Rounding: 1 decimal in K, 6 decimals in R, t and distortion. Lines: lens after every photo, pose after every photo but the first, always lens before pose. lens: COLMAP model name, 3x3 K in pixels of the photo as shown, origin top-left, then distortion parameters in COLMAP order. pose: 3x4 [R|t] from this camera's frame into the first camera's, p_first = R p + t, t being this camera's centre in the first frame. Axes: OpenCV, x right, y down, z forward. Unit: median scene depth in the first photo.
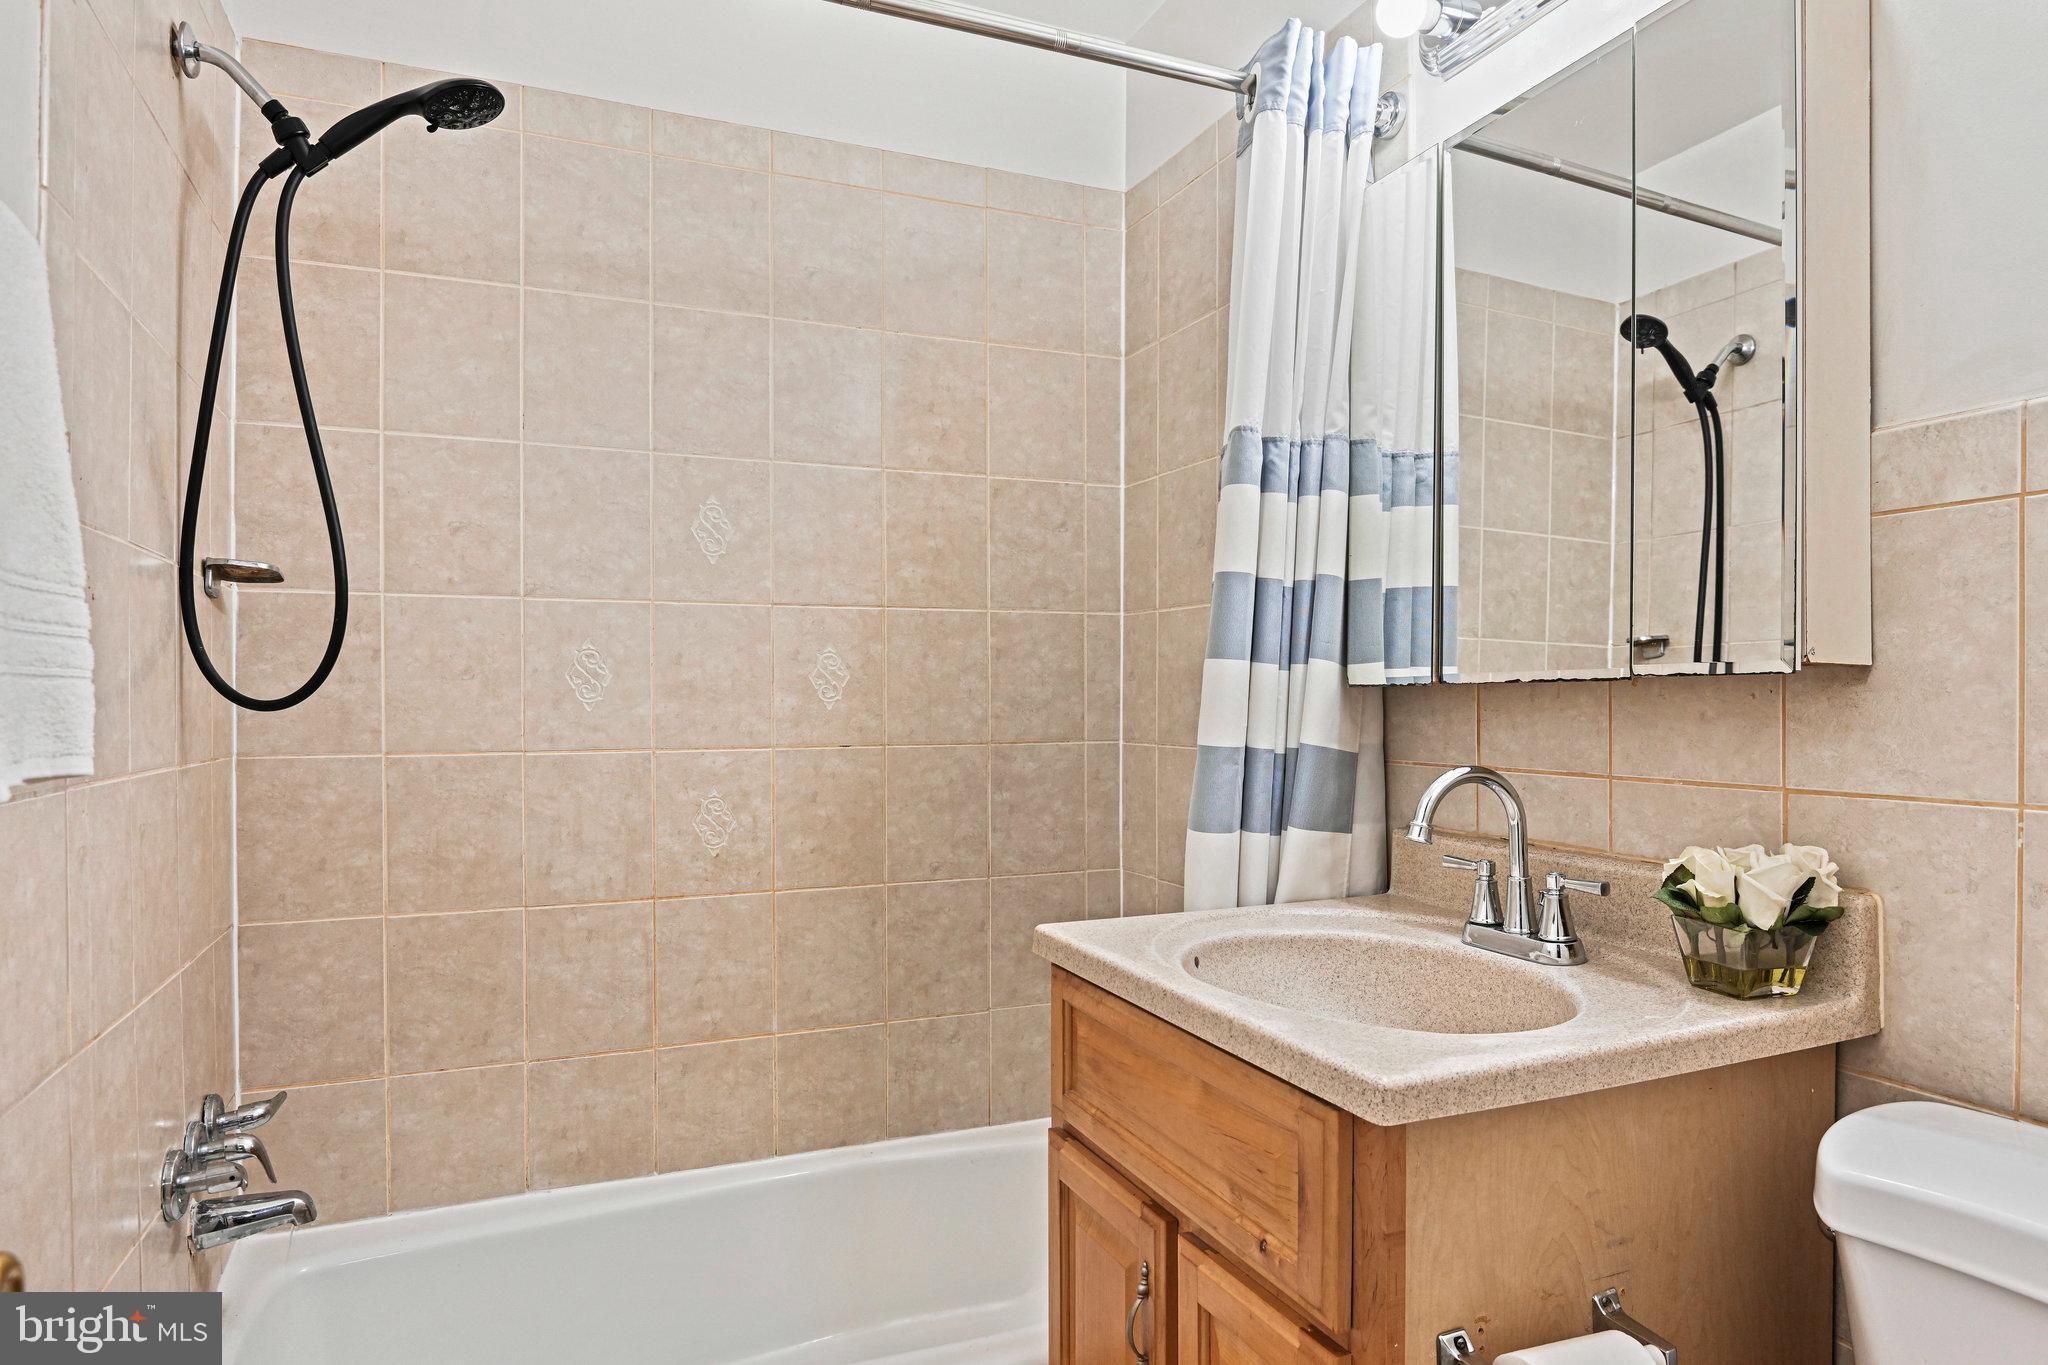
lens RADIAL K [[1195.8, 0, 1030.8], [0, 1195.8, 694.0], [0, 0, 1]] dist [-0.004273, -0.001997]
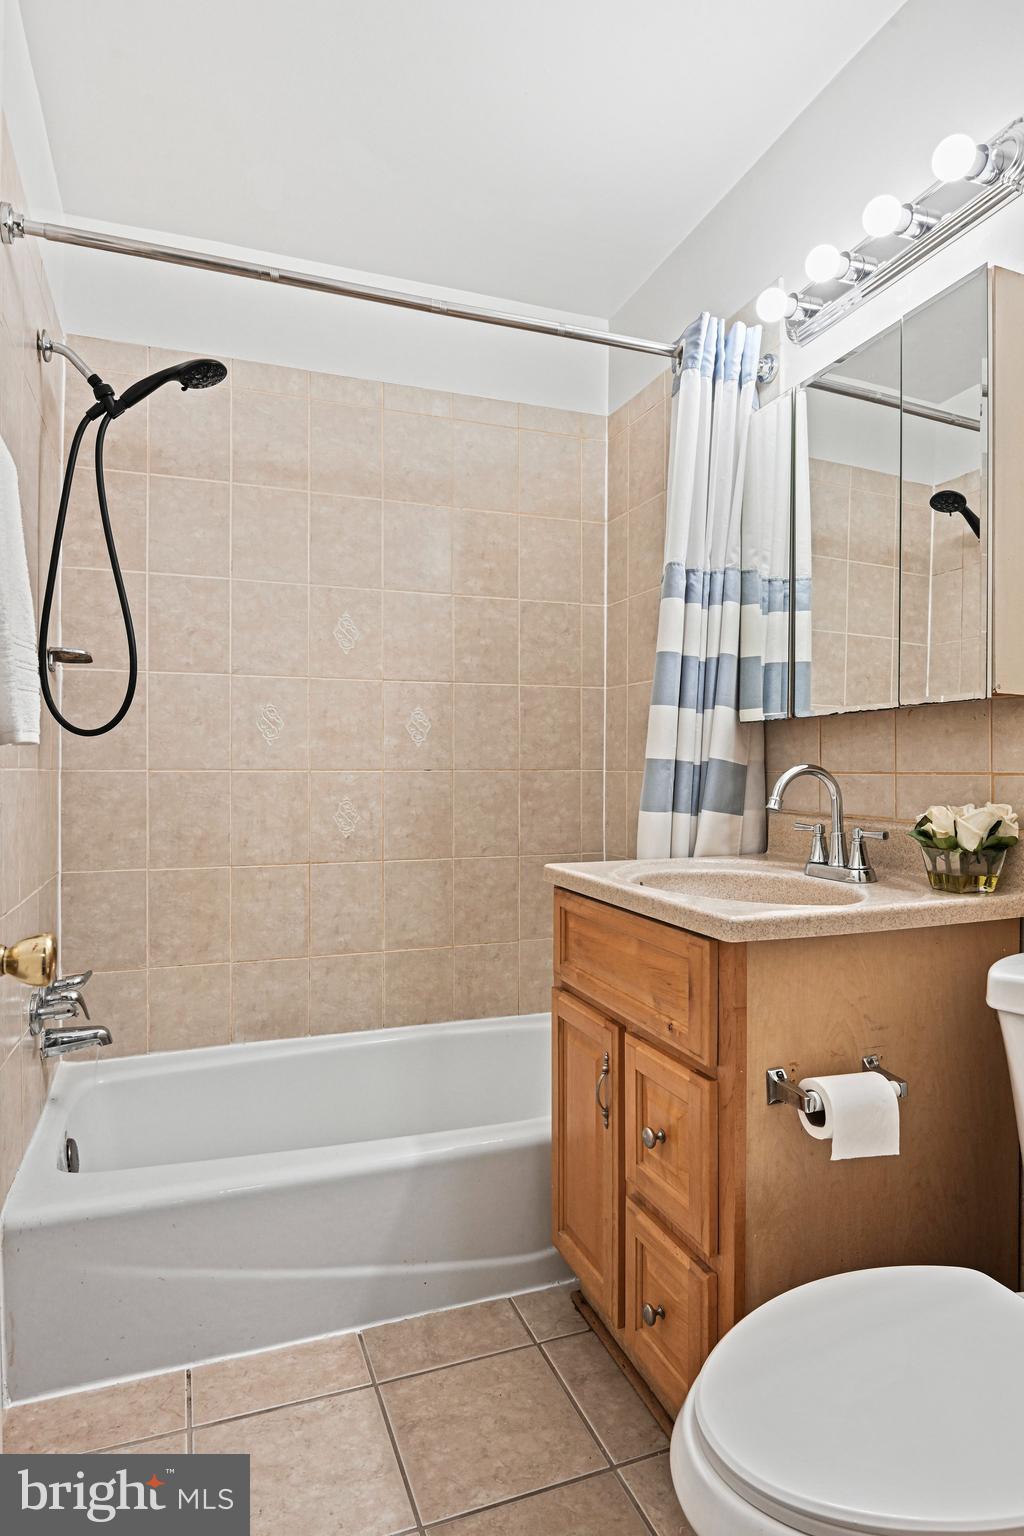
lens RADIAL K [[861.9, 0, 509.5], [0, 861.9, 766.2], [0, 0, 1]] dist [-0.000680, -0.002158]
pose [[0.998630, 0.002860, -0.052247, 0.013805], [-0.003119, 0.999983, -0.004888, 0.049909], [0.052232, 0.005044, 0.998622, -0.151689]]
